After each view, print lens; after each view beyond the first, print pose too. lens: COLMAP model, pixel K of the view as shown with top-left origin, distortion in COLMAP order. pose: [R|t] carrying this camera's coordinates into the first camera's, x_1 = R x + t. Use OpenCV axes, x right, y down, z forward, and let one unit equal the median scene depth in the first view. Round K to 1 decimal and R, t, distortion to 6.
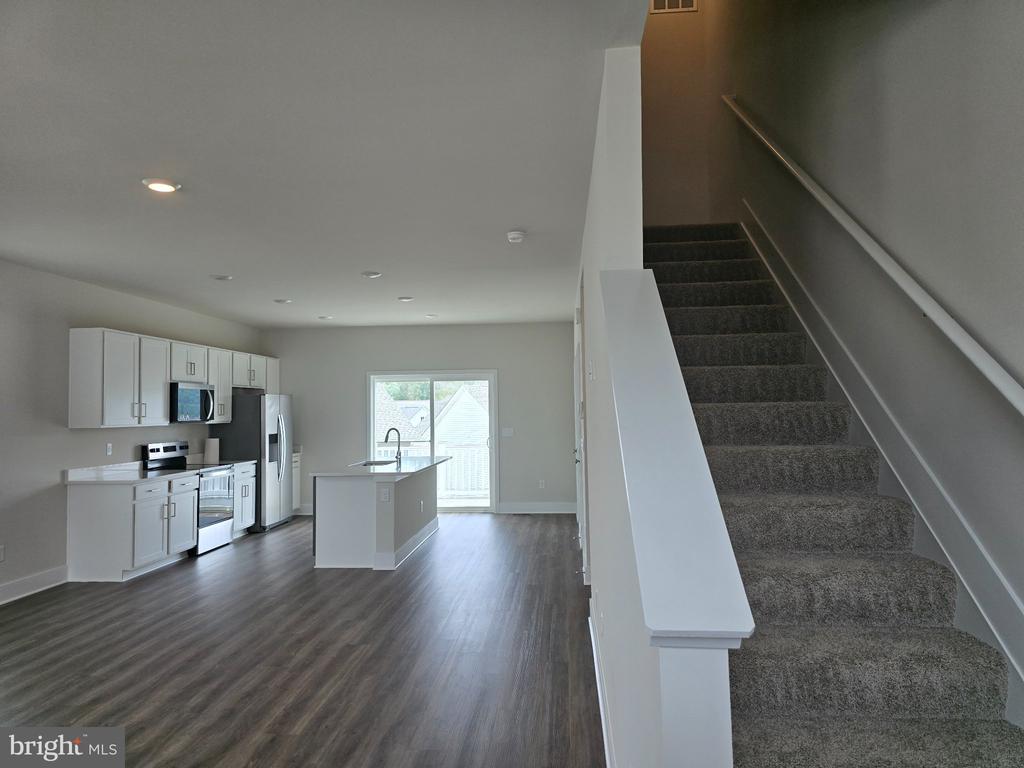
lens RADIAL K [[692.2, 0, 512.0], [0, 692.2, 384.0], [0, 0, 1]] dist [0.069916, -0.088240]
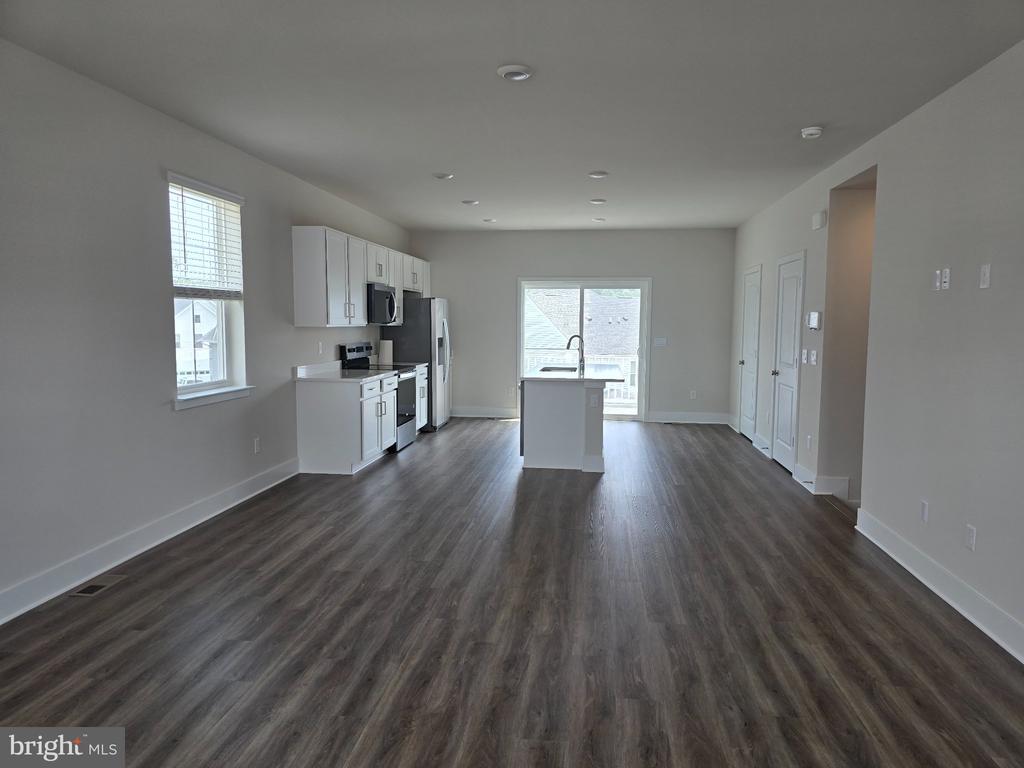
lens RADIAL K [[692.2, 0, 512.0], [0, 692.2, 384.0], [0, 0, 1]] dist [0.069916, -0.088240]
pose [[0.998604, 0.027654, -0.045008, -0.215212], [-0.021545, 0.991155, 0.130950, 0.005321], [0.048231, -0.129798, 0.990367, 0.000489]]
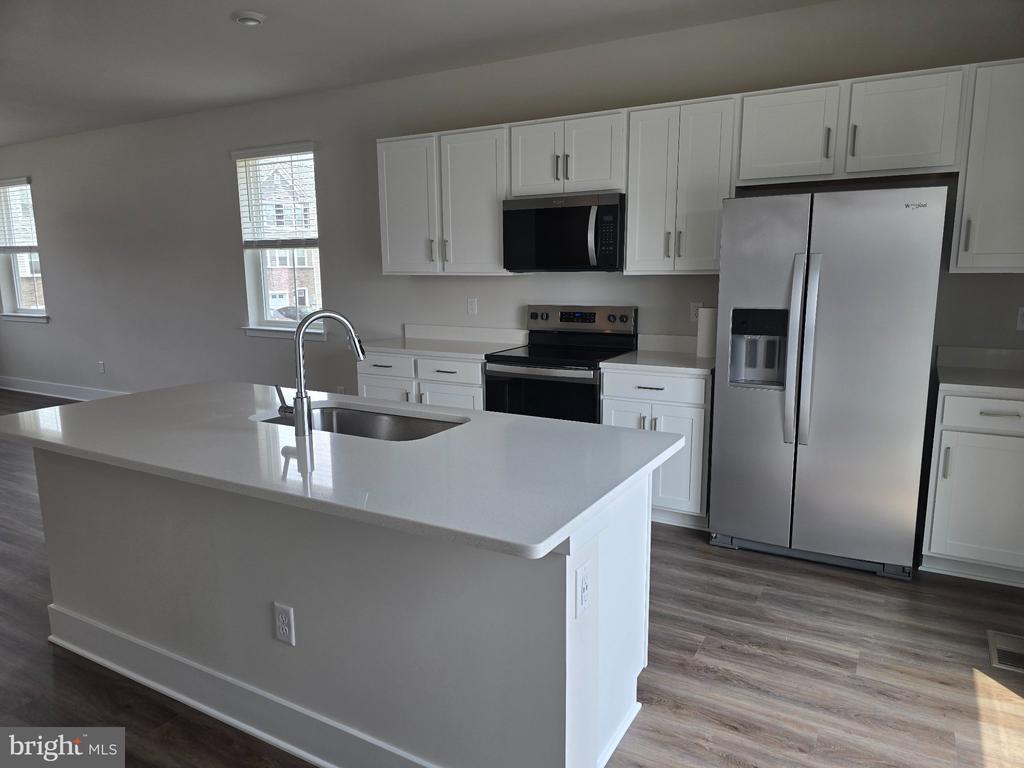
lens RADIAL K [[692.2, 0, 512.0], [0, 692.2, 384.0], [0, 0, 1]] dist [0.069916, -0.088240]
pose [[-0.428625, 0.168055, -0.887715, 0.054207], [0.046662, 0.985355, 0.164009, 0.049806], [0.902277, 0.028876, -0.430189, 1.174121]]
